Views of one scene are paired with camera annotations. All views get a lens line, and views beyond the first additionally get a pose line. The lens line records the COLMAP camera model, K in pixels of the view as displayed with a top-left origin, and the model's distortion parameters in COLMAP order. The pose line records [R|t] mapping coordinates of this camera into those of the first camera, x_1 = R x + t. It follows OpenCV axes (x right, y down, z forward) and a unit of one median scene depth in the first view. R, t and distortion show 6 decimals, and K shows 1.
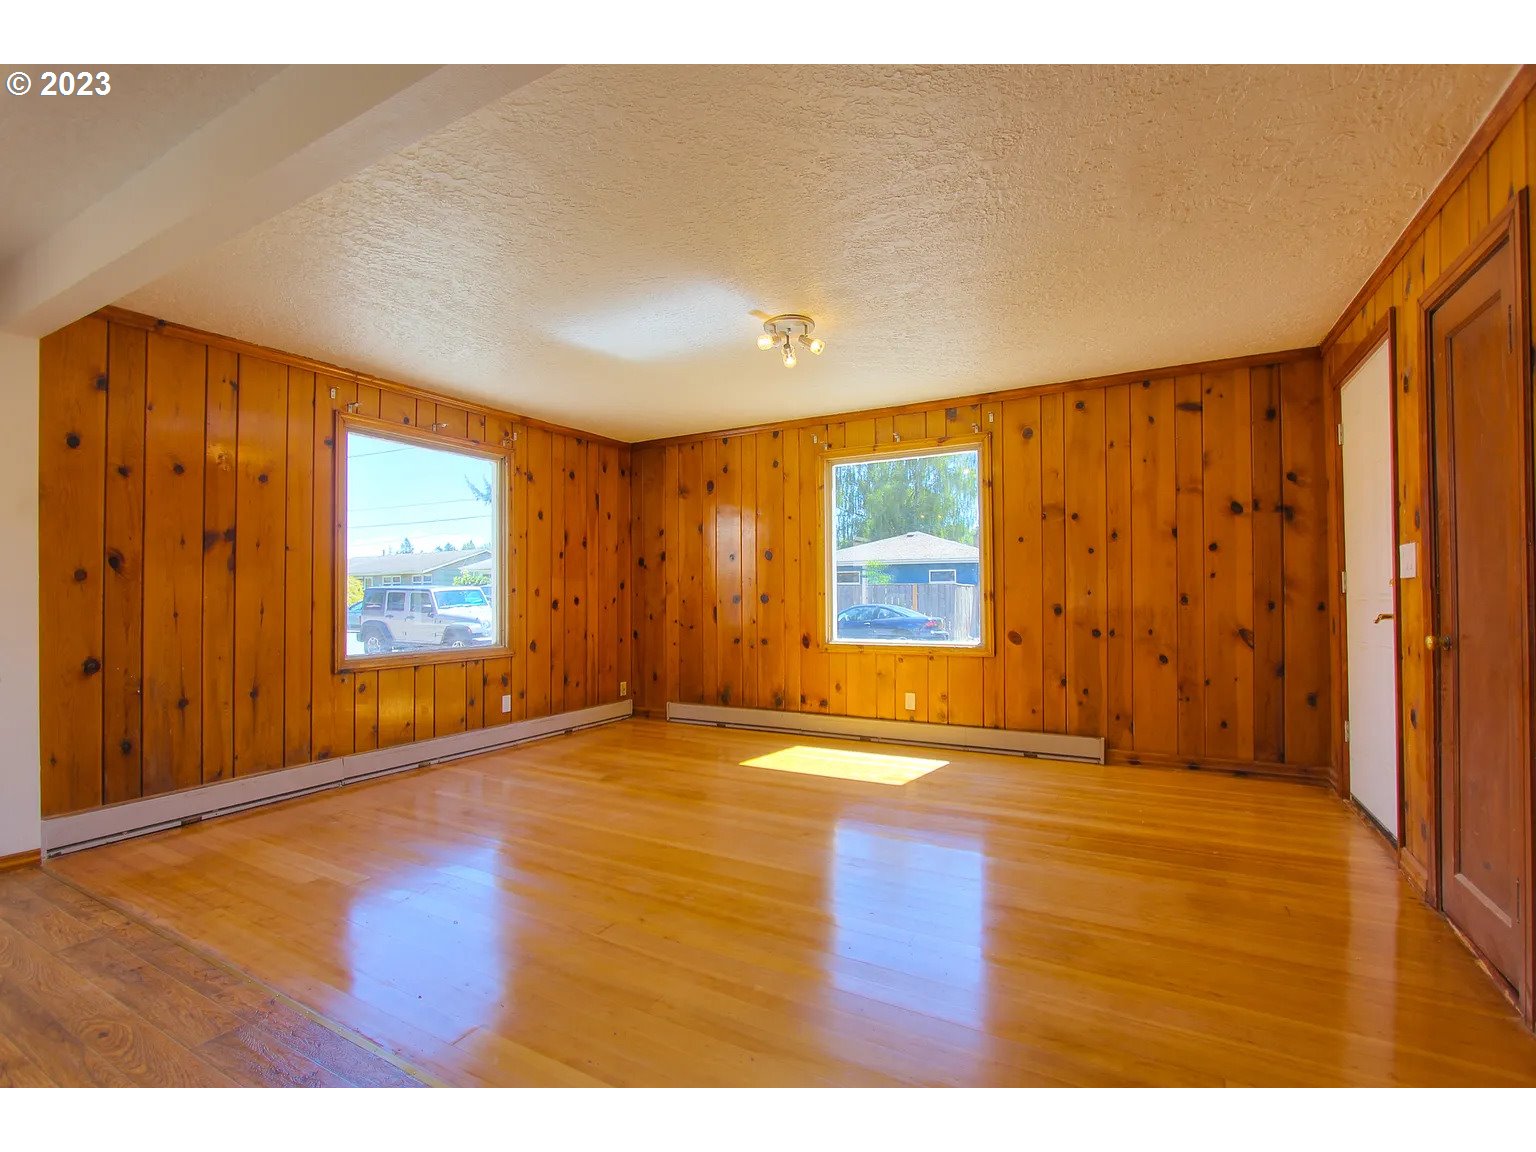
lens RADIAL K [[710.6, 0, 762.2], [0, 710.6, 584.8], [0, 0, 1]] dist [-0.009836, 0.000088]
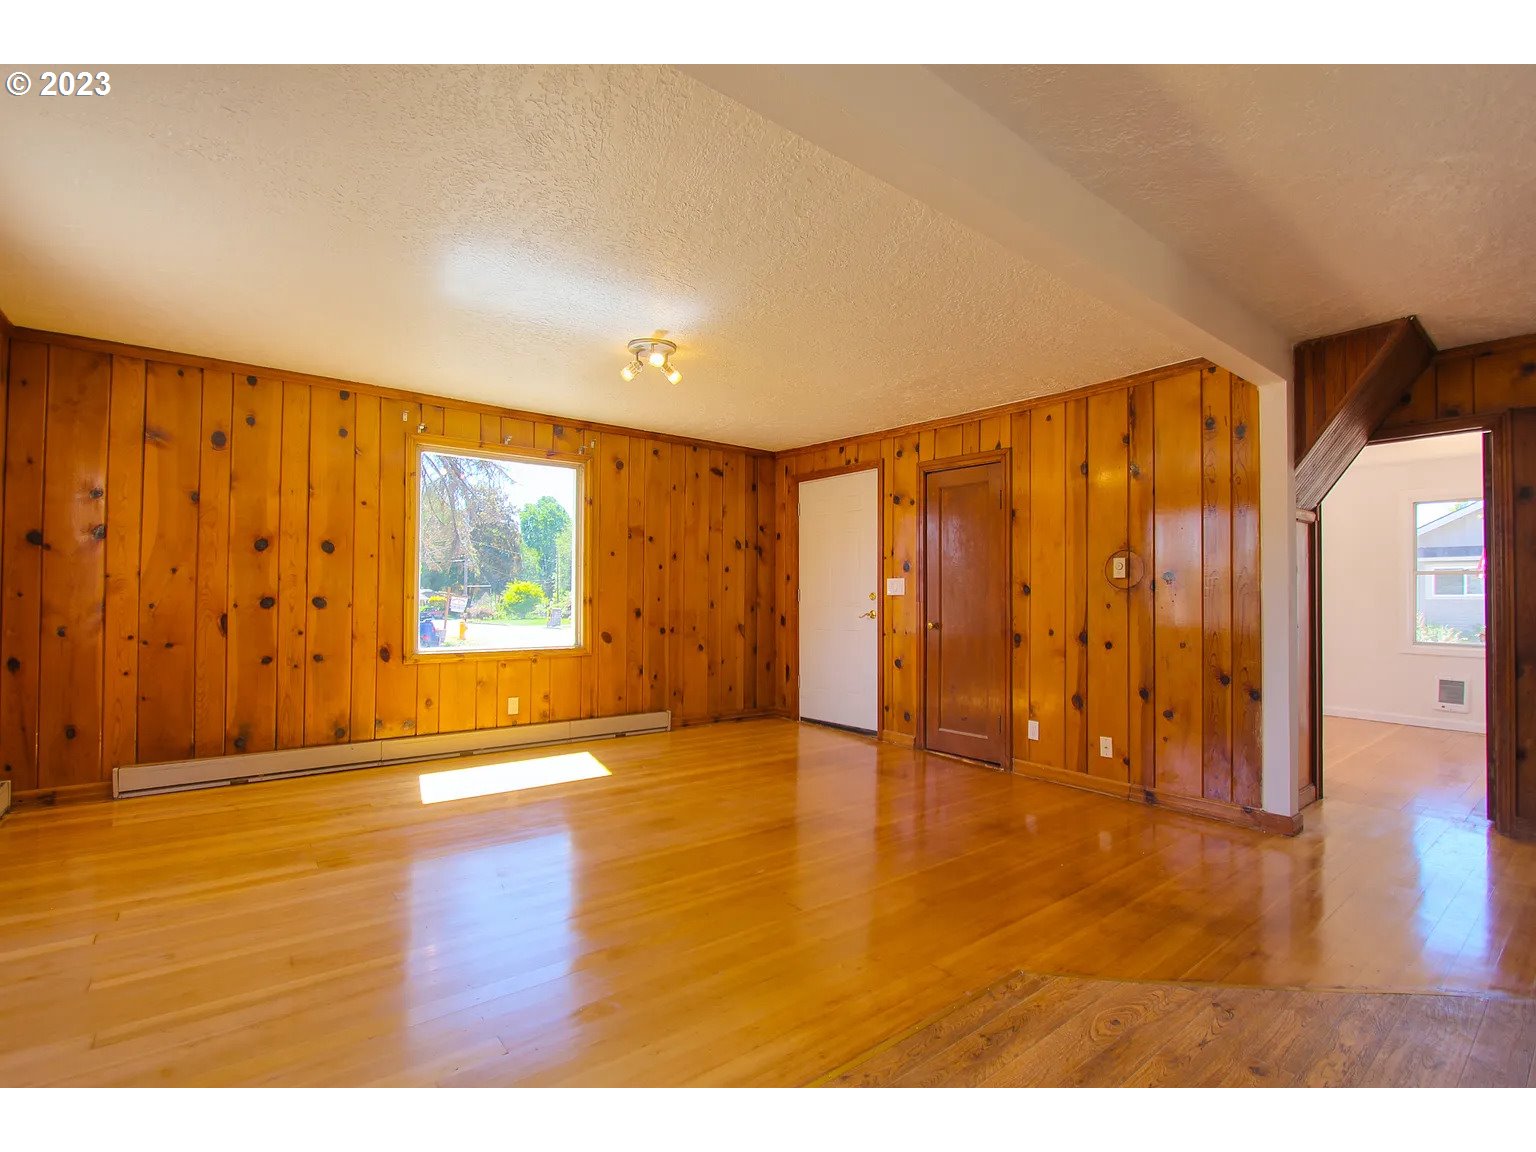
lens RADIAL K [[710.6, 0, 755.8], [0, 710.6, 582.1], [0, 0, 1]] dist [-0.009836, 0.000088]
pose [[0.394612, 0.029178, 0.918384, -0.595520], [-0.024654, 0.999472, -0.021162, 0.002400], [-0.918517, -0.014291, 0.395123, 0.301006]]
